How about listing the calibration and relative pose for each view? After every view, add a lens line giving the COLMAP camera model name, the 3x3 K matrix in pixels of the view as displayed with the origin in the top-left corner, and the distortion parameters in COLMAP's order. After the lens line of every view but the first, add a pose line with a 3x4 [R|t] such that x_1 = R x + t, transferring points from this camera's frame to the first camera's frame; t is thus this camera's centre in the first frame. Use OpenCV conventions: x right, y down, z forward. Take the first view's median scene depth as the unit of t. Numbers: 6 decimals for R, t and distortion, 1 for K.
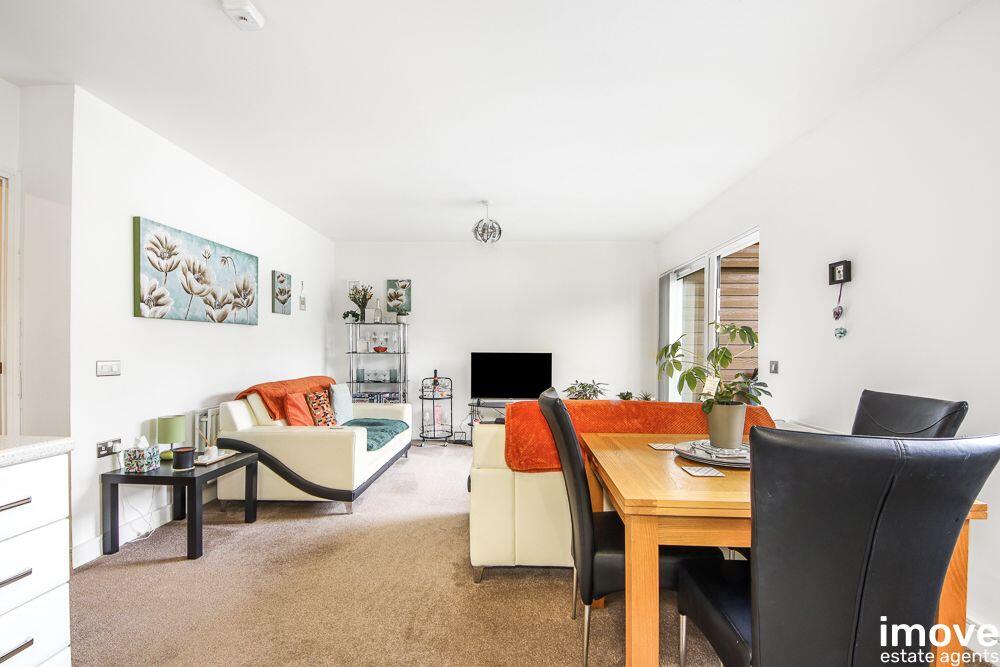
lens RADIAL K [[421.8, 0, 499.5], [0, 421.8, 334.2], [0, 0, 1]] dist [0.000118, -0.000009]
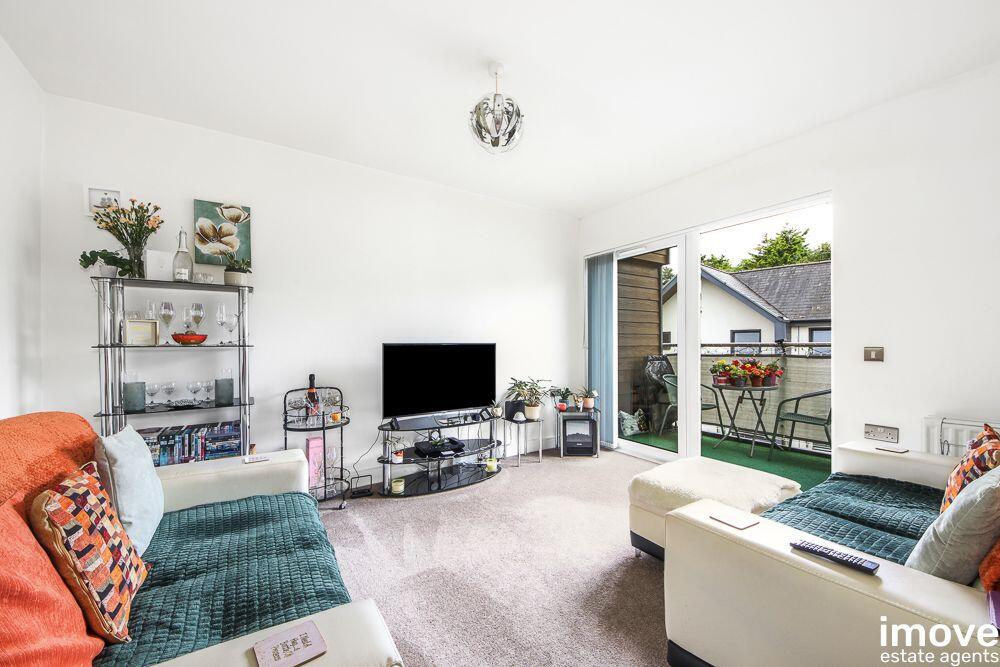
lens RADIAL K [[376.1, 0, 484.3], [0, 376.1, 342.8], [0, 0, 1]] dist [-0.012582, -0.000411]
pose [[0.823213, -0.007901, 0.567678, -0.243379], [-0.013573, 0.999343, 0.033592, 0.021850], [-0.567571, -0.035358, 0.822565, 0.452102]]
